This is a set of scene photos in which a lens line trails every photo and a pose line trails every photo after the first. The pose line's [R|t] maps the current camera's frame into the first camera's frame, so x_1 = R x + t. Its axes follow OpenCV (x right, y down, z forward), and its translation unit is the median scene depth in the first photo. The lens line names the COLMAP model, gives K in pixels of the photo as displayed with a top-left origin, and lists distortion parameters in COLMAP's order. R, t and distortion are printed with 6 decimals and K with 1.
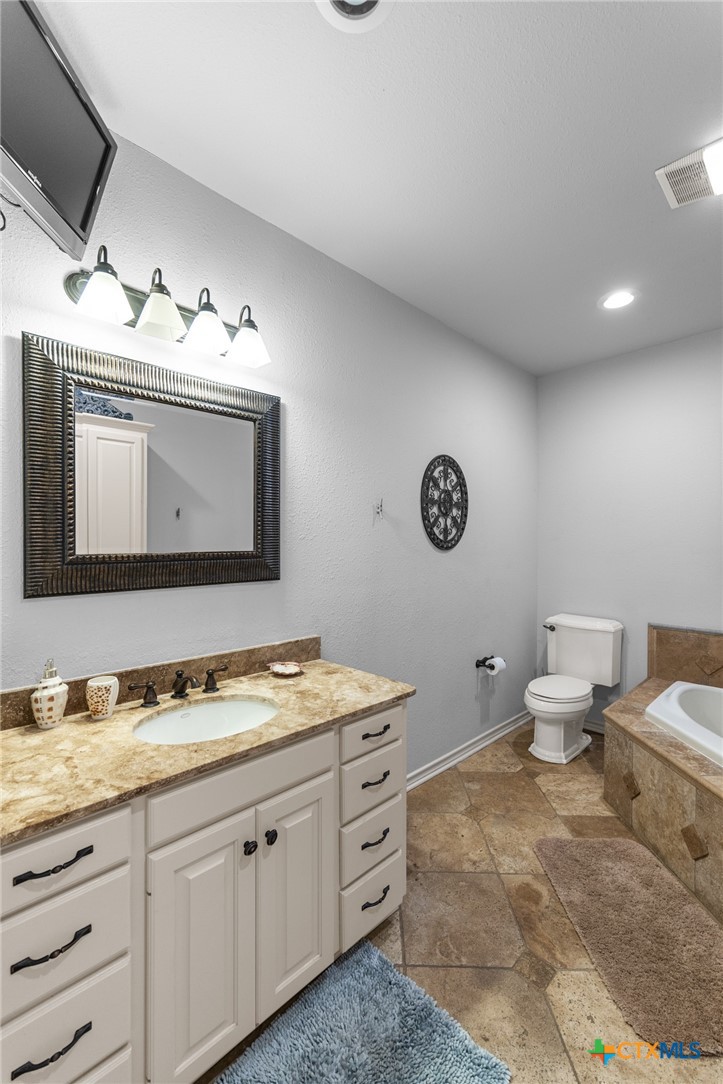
lens RADIAL K [[453.3, 0, 362.2], [0, 453.3, 544.4], [0, 0, 1]] dist [0.001749, 0.000193]
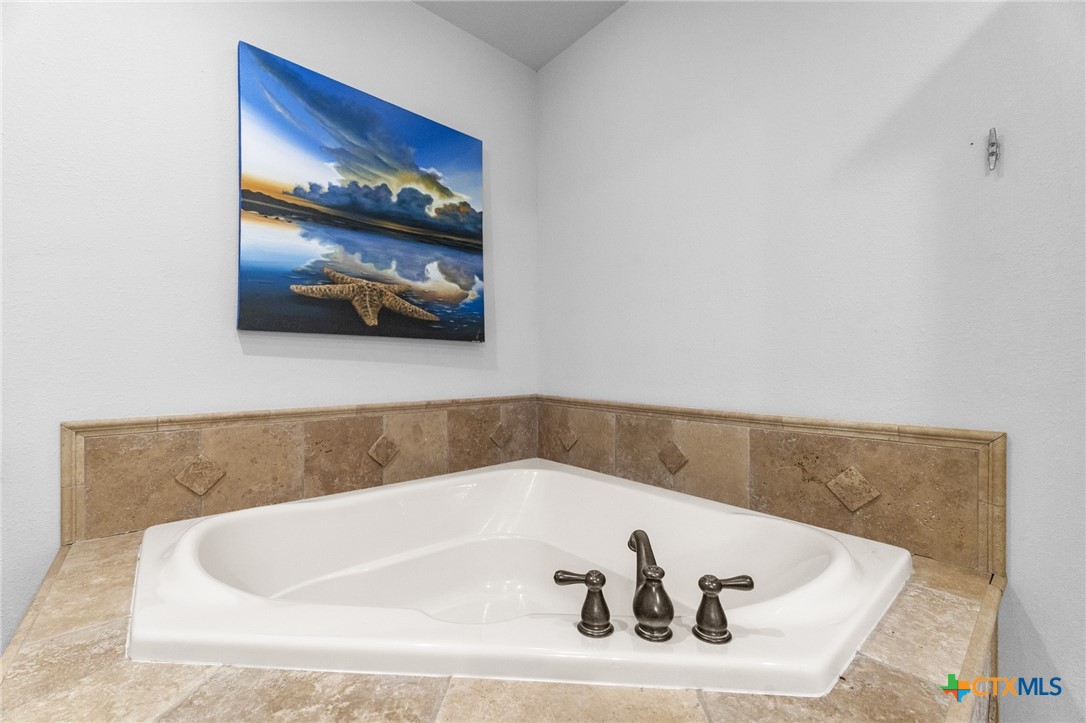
lens RADIAL K [[439.4, 0, 543.3], [0, 439.4, 365.0], [0, 0, 1]] dist [-0.000818, 0.000067]
pose [[0.059853, -0.006458, 0.998186, 0.298354], [0.005314, 0.999967, 0.006151, 0.149562], [-0.998193, 0.004936, 0.059885, 0.649736]]
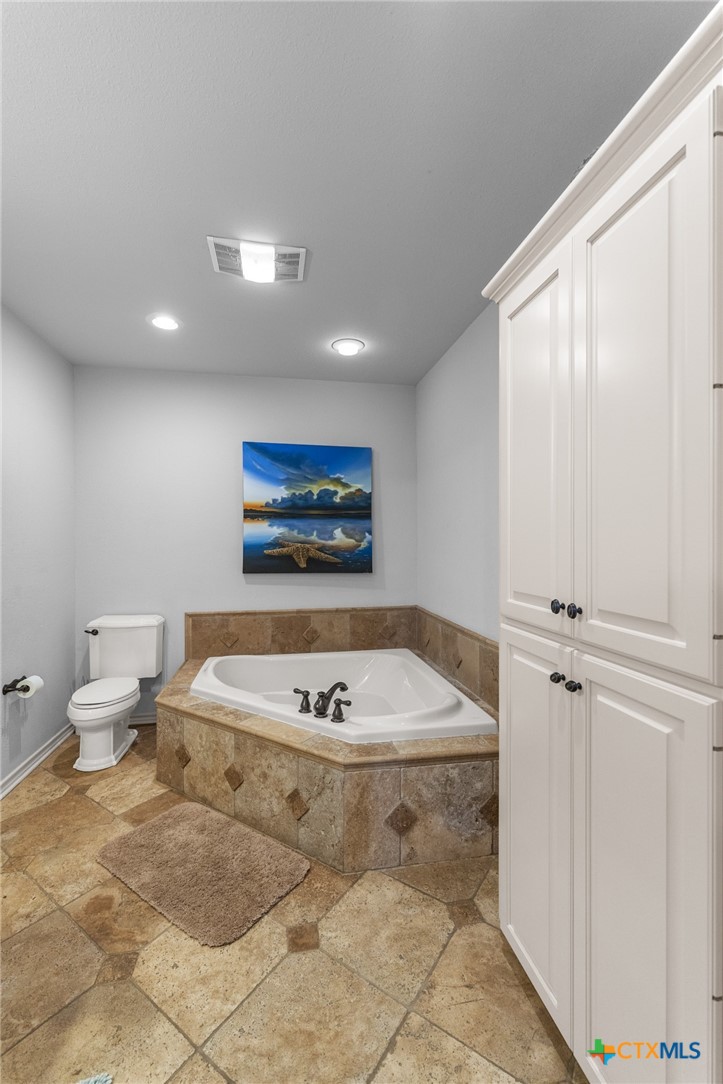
lens RADIAL K [[453.3, 0, 362.2], [0, 453.3, 544.4], [0, 0, 1]] dist [0.001749, 0.000193]
pose [[0.555287, -0.008847, 0.831612, -0.089653], [0.009521, 0.999946, 0.004281, 0.000096], [-0.831604, 0.005541, 0.555341, -0.008088]]
